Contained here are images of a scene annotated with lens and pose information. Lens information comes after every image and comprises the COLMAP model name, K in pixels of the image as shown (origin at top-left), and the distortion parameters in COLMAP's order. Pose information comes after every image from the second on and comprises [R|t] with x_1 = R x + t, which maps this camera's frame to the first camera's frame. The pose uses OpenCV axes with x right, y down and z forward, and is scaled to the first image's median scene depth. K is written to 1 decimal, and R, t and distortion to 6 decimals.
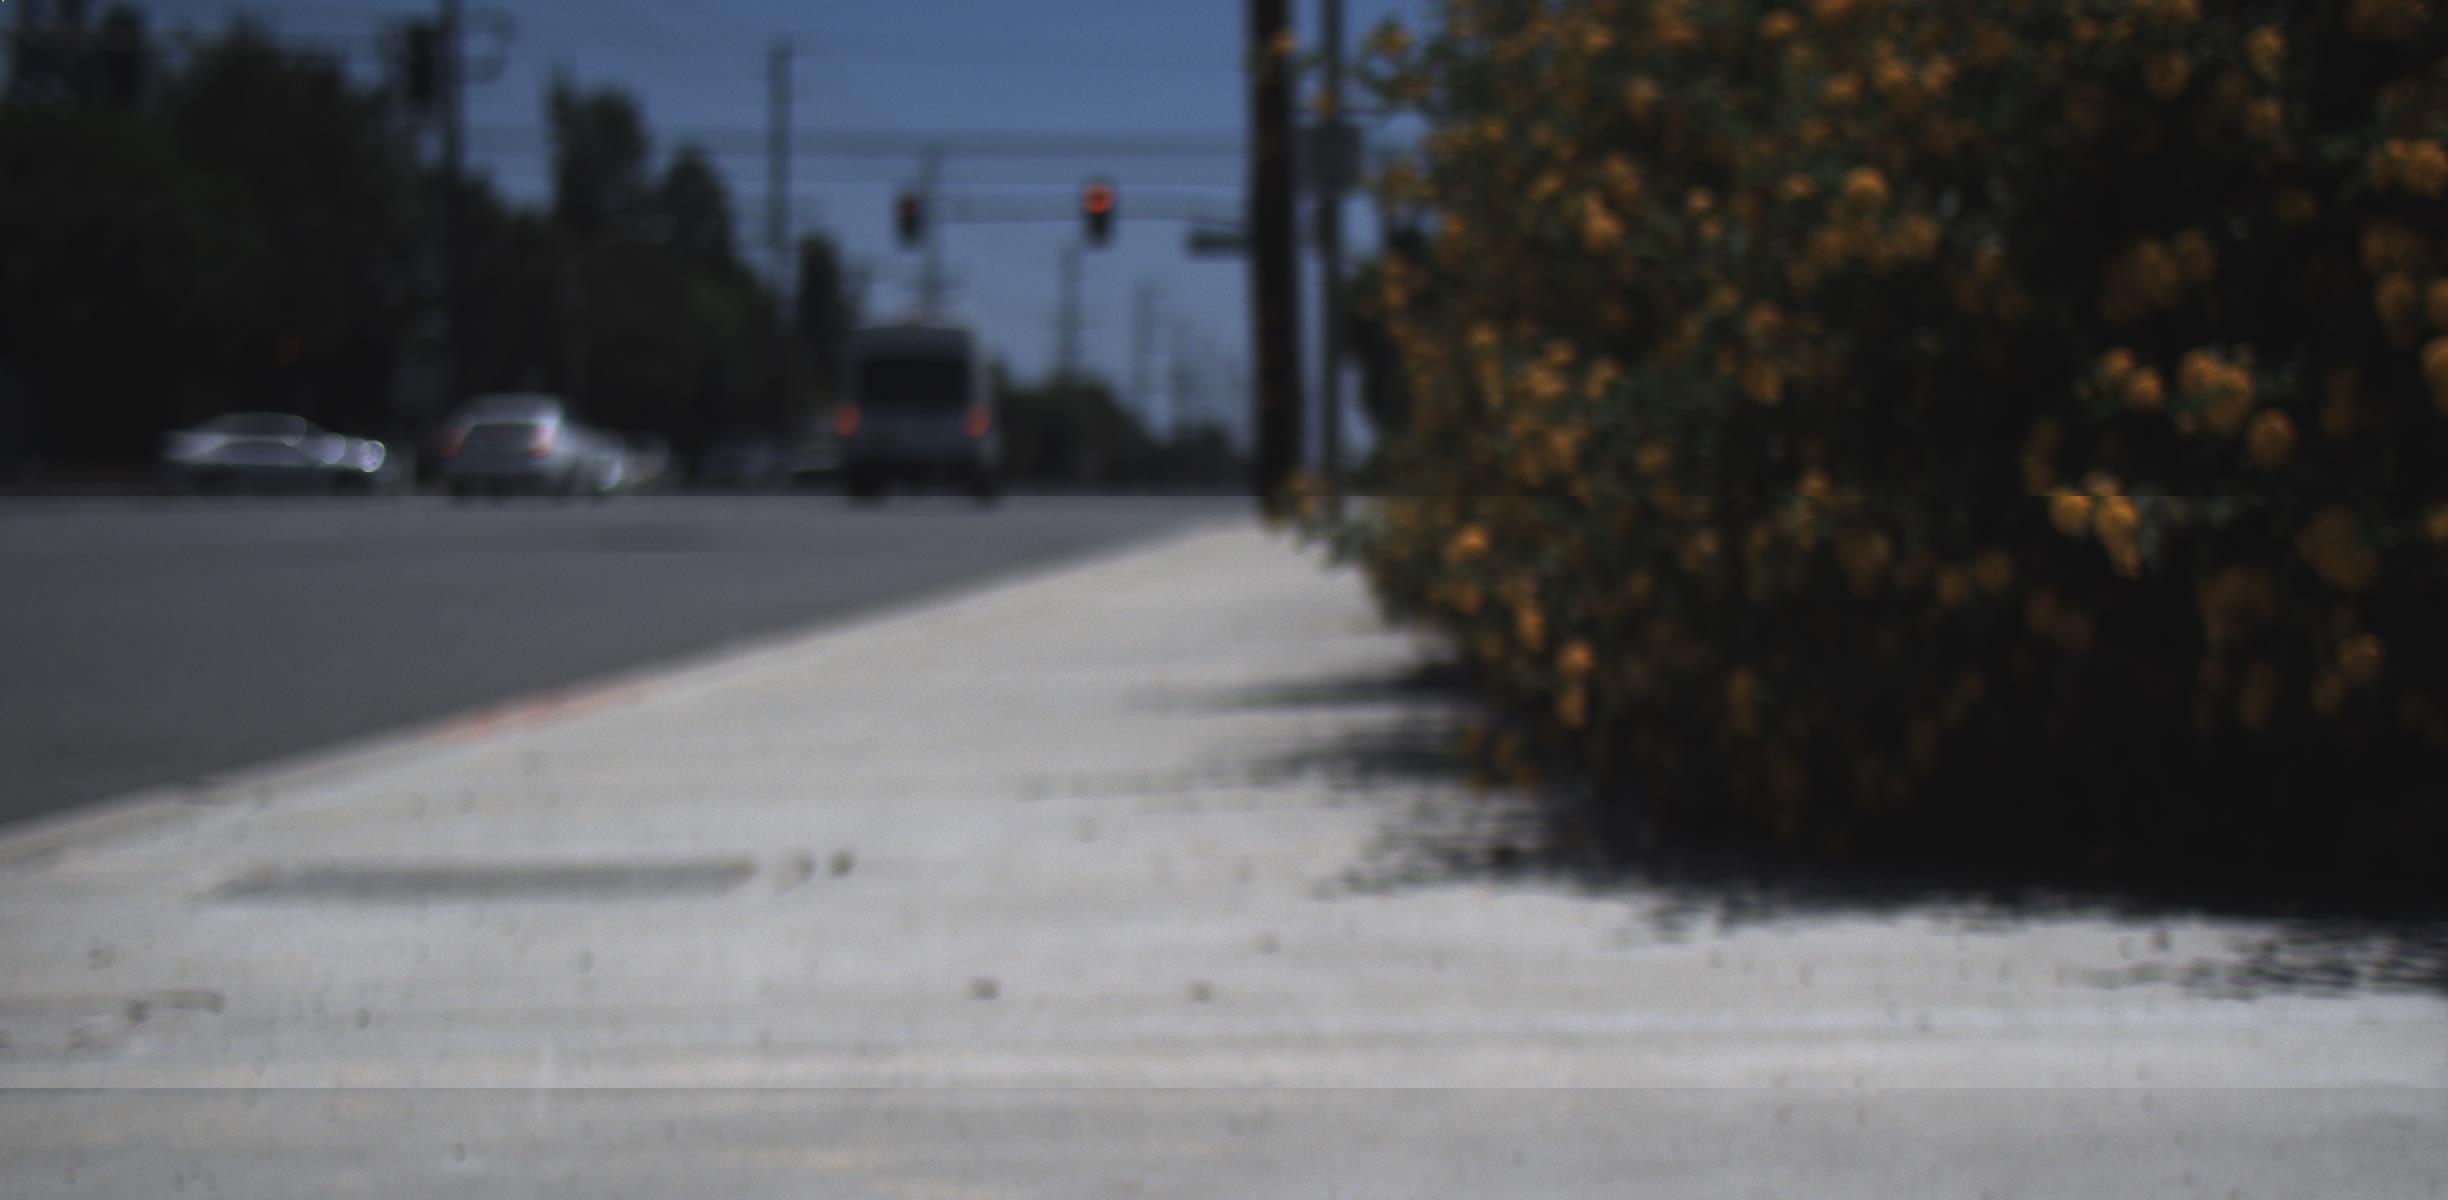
lens RADIAL K [[5195.7, 0, 1231.4], [0, 5195.7, 779.5], [0, 0, 1]] dist [0.027611, 0.772038]
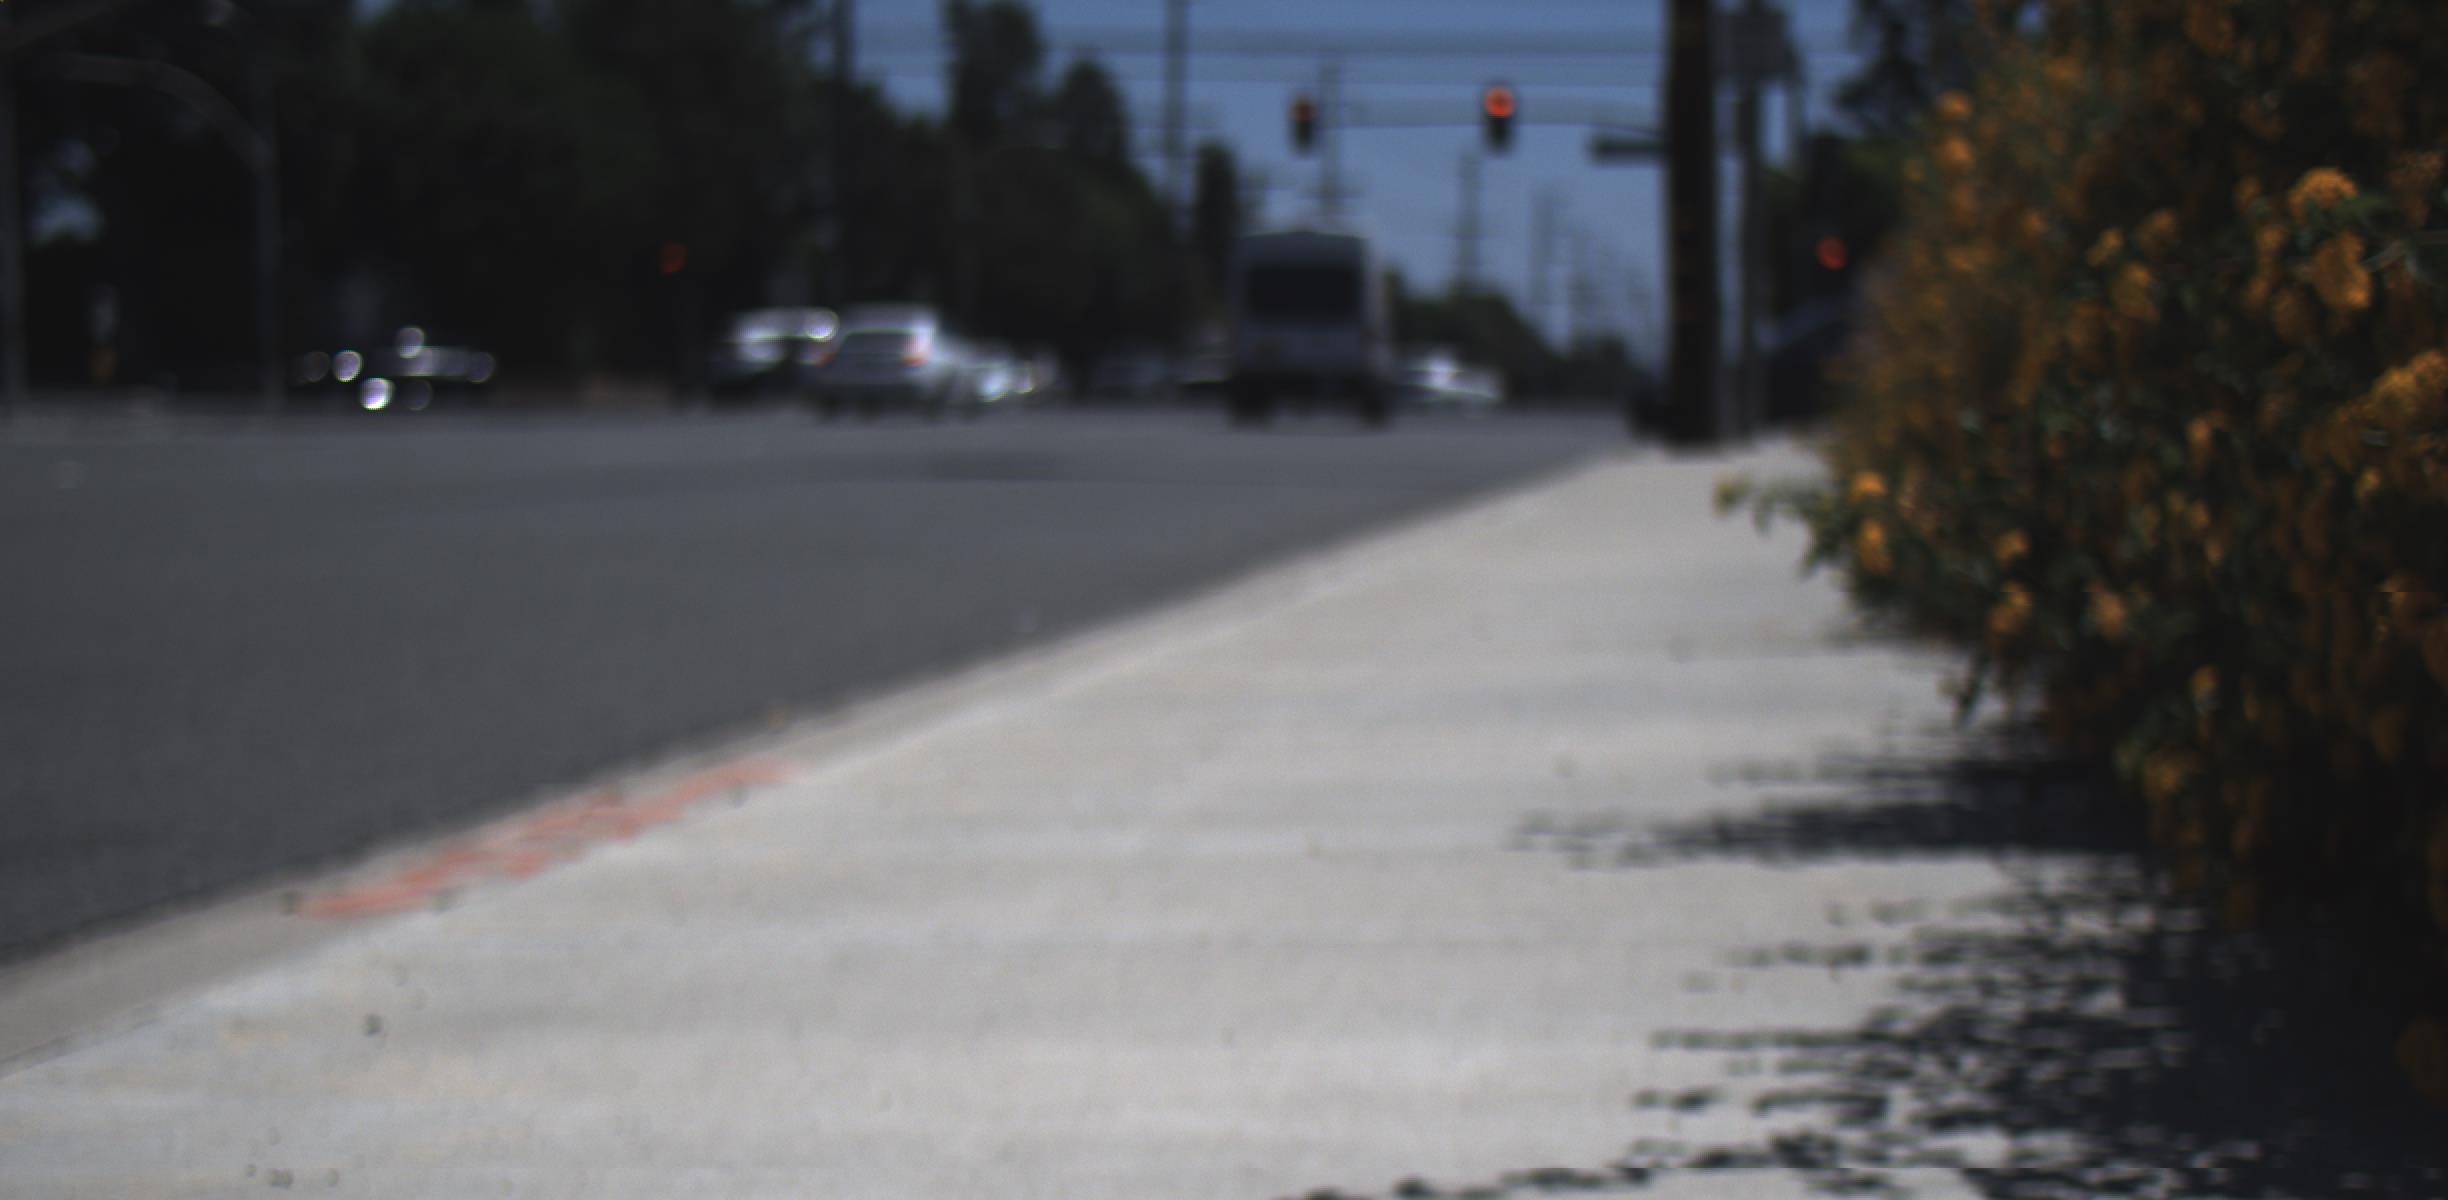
lens RADIAL K [[5195.7, 0, 1231.4], [0, 5195.7, 779.5], [0, 0, 1]] dist [0.027611, 0.772038]
pose [[0.997071, 0.012424, -0.075466, -0.000753], [-0.011130, 0.999784, 0.017552, -0.001849], [0.075668, -0.016661, 0.996994, 0.023160]]
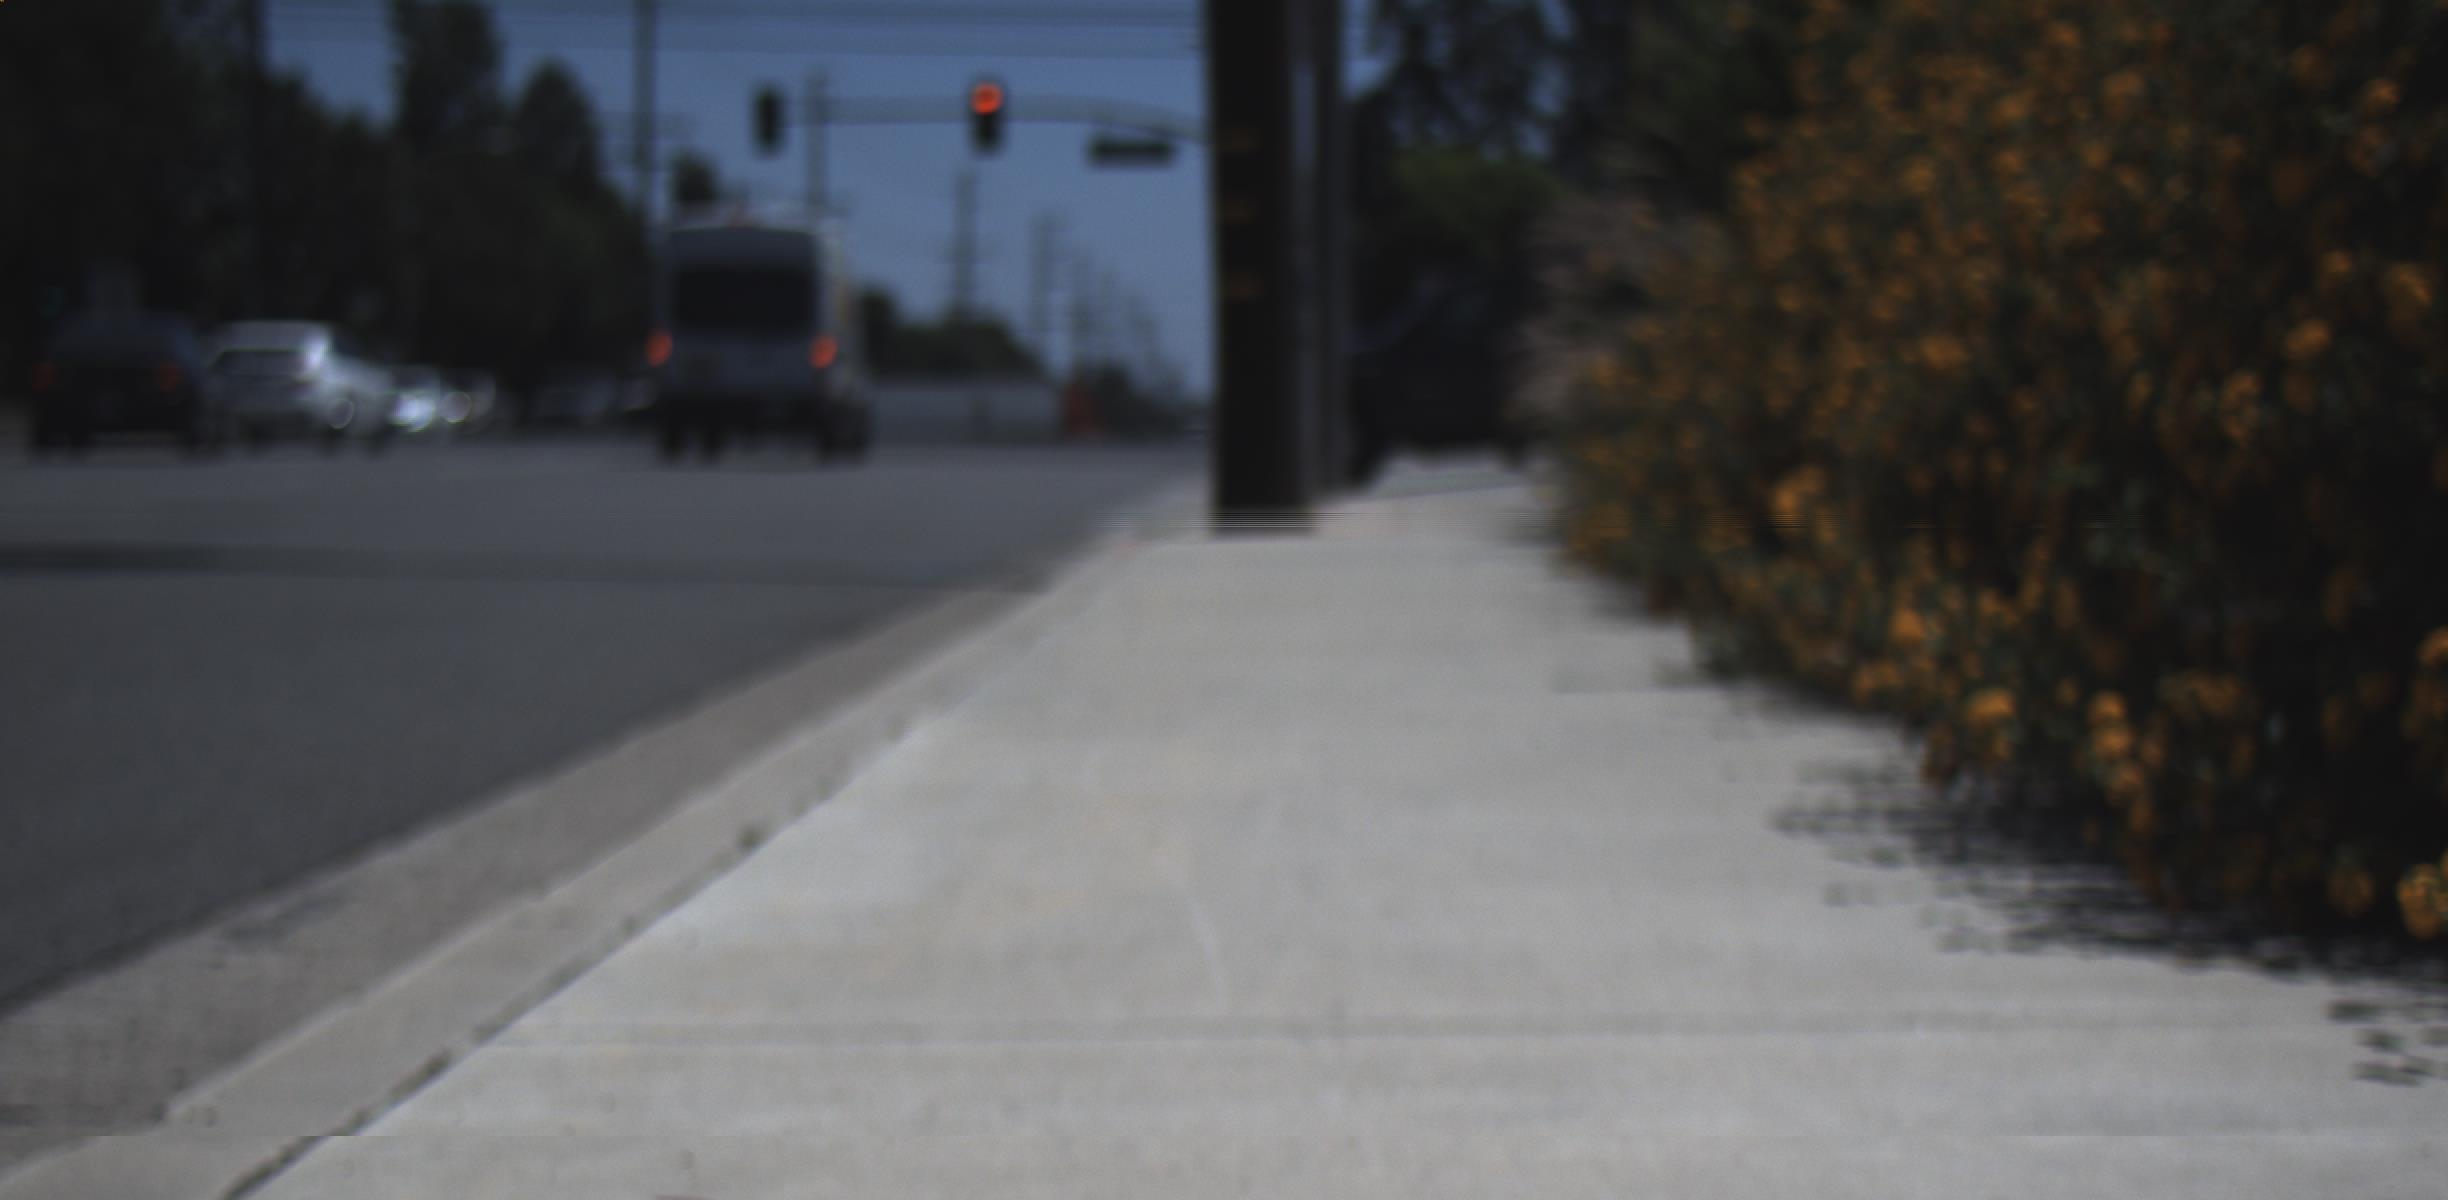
lens RADIAL K [[5195.7, 0, 1231.4], [0, 5195.7, 779.5], [0, 0, 1]] dist [0.027611, 0.772038]
pose [[0.999789, 0.005526, 0.019760, -0.001317], [-0.005746, 0.999922, 0.011091, -0.006663], [-0.019697, -0.011202, 0.999743, 0.107044]]
